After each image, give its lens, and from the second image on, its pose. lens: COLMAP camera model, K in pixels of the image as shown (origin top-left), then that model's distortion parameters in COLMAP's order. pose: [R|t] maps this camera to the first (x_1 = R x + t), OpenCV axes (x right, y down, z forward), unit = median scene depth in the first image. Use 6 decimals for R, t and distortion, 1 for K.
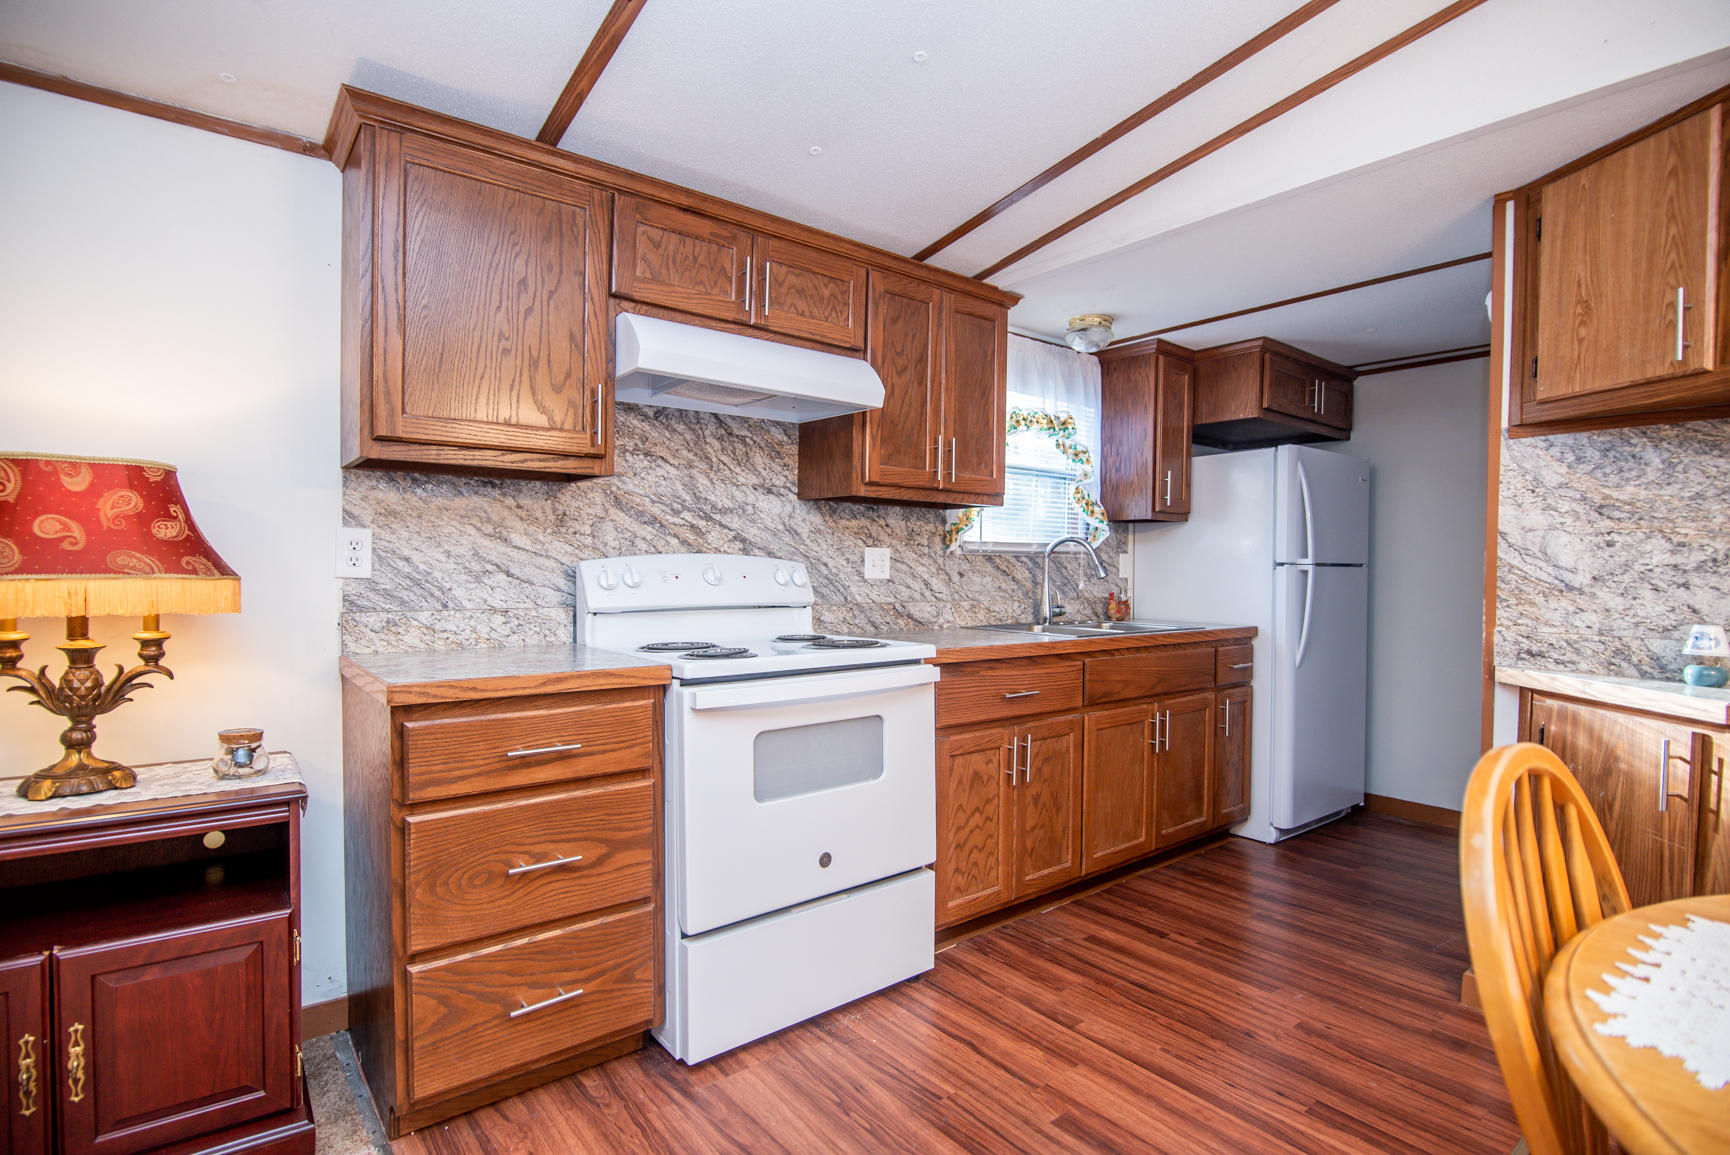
lens RADIAL K [[844.6, 0, 857.7], [0, 844.6, 585.0], [0, 0, 1]] dist [-0.021837, -0.000200]
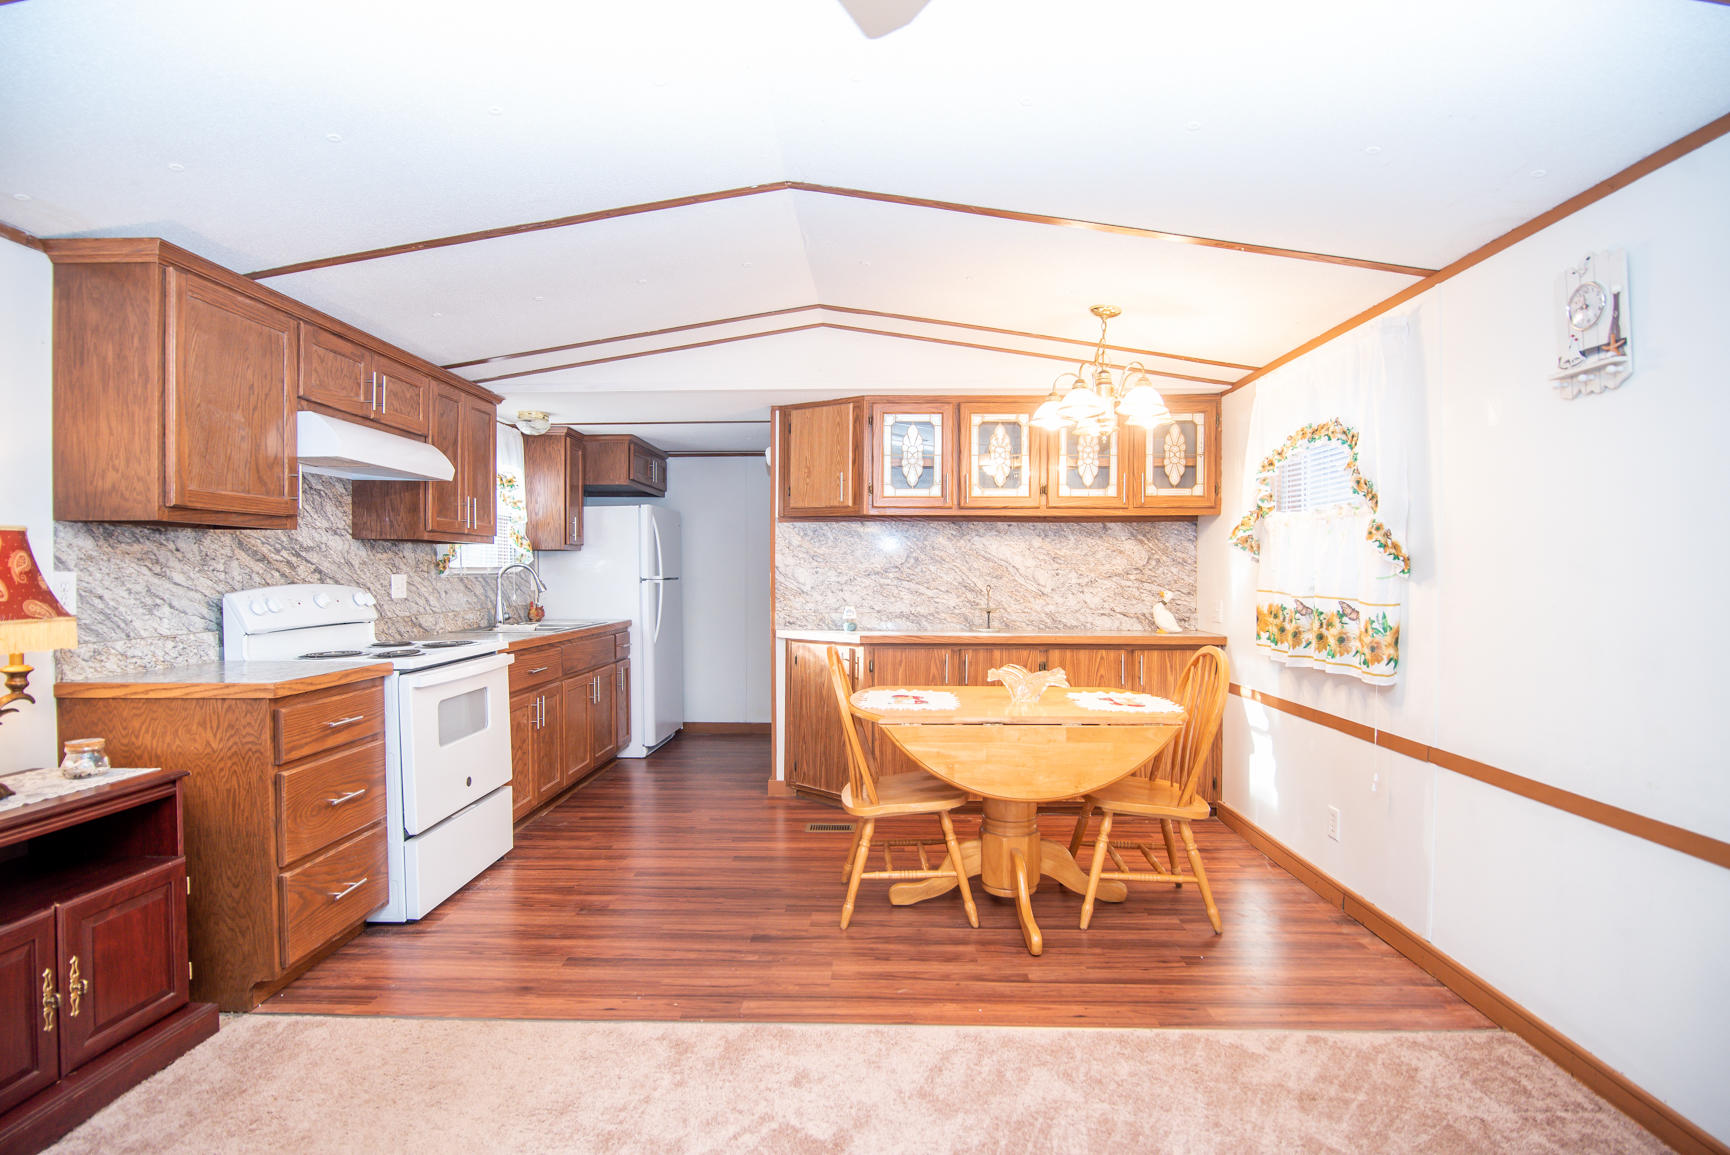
lens RADIAL K [[844.6, 0, 857.7], [0, 844.6, 585.0], [0, 0, 1]] dist [-0.021837, -0.000200]
pose [[0.646206, -0.023550, 0.762799, -0.598334], [0.025336, 0.999635, 0.009398, -0.025940], [-0.762742, 0.013254, 0.646567, -0.442628]]
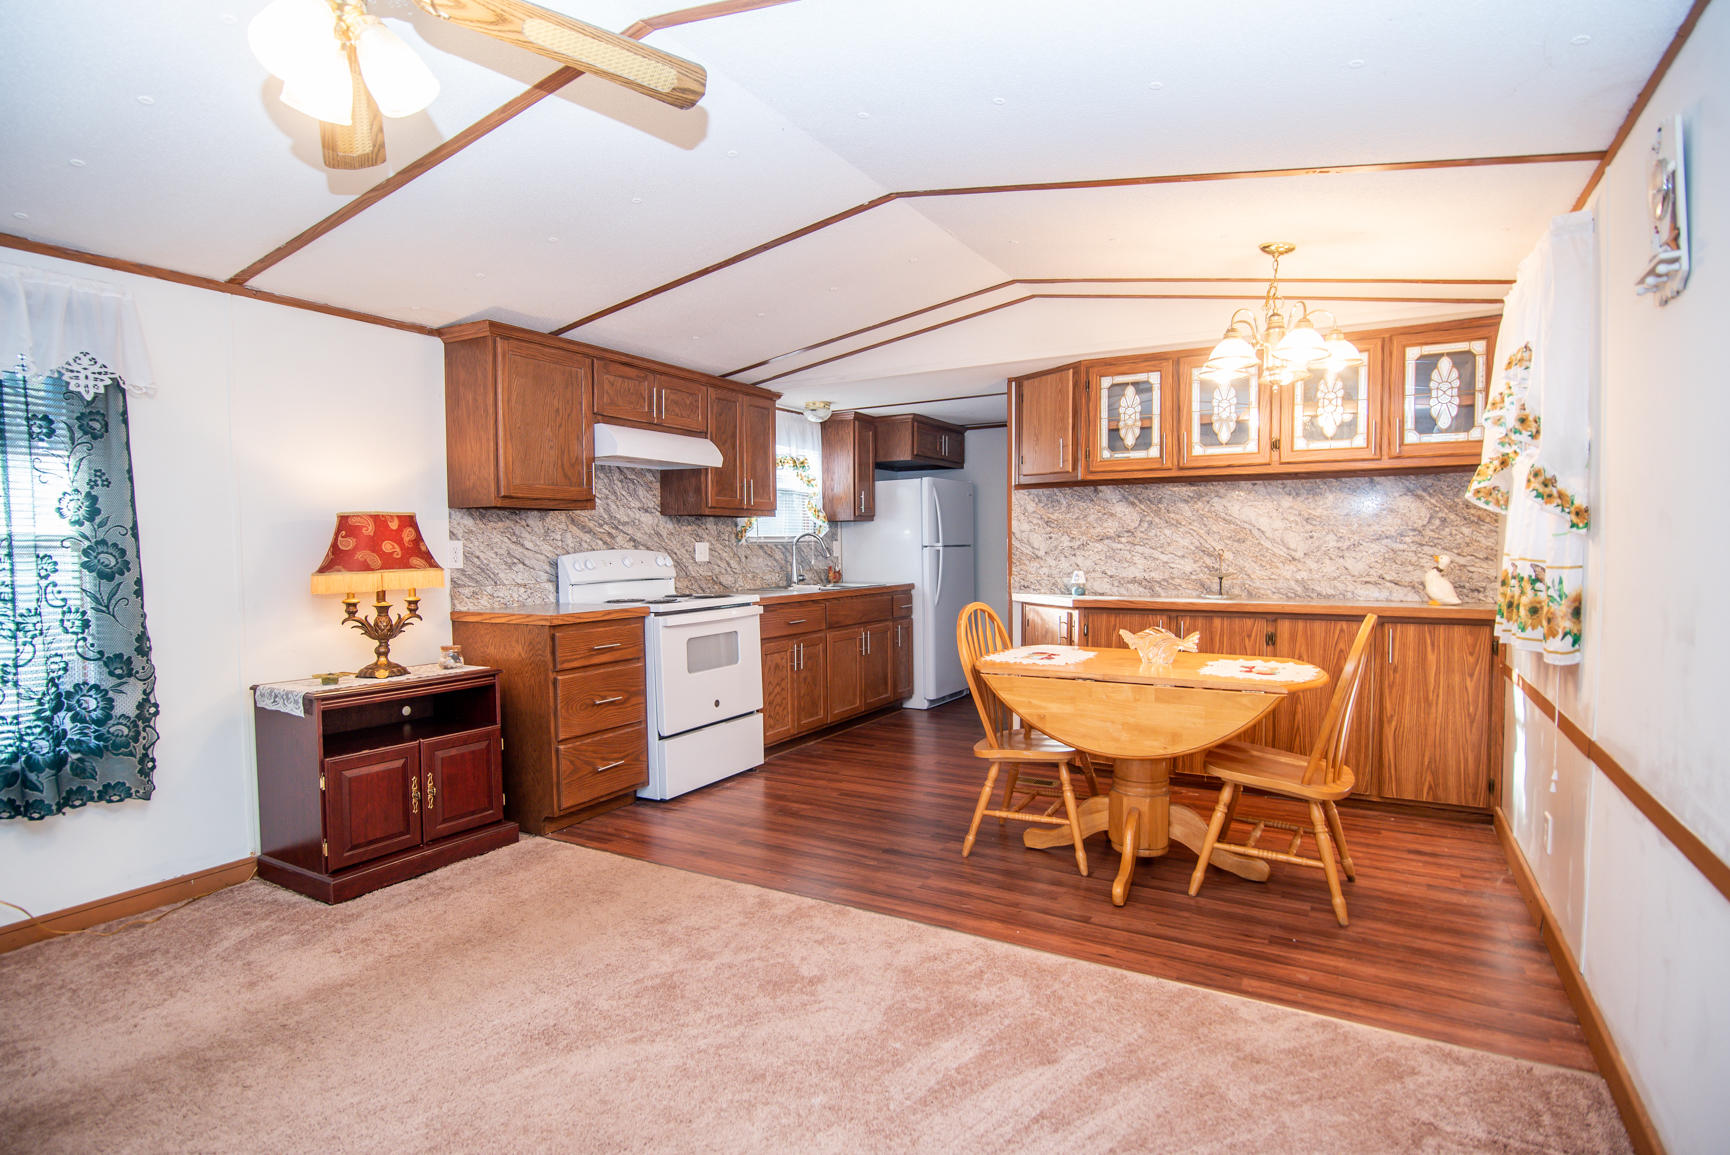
lens RADIAL K [[874.8, 0, 854.7], [0, 874.8, 586.1], [0, 0, 1]] dist [-0.024314, 0.000731]
pose [[0.931782, -0.036789, 0.361149, -0.376022], [0.027788, 0.999161, 0.030087, -0.002375], [-0.361952, -0.017999, 0.932023, -0.826615]]
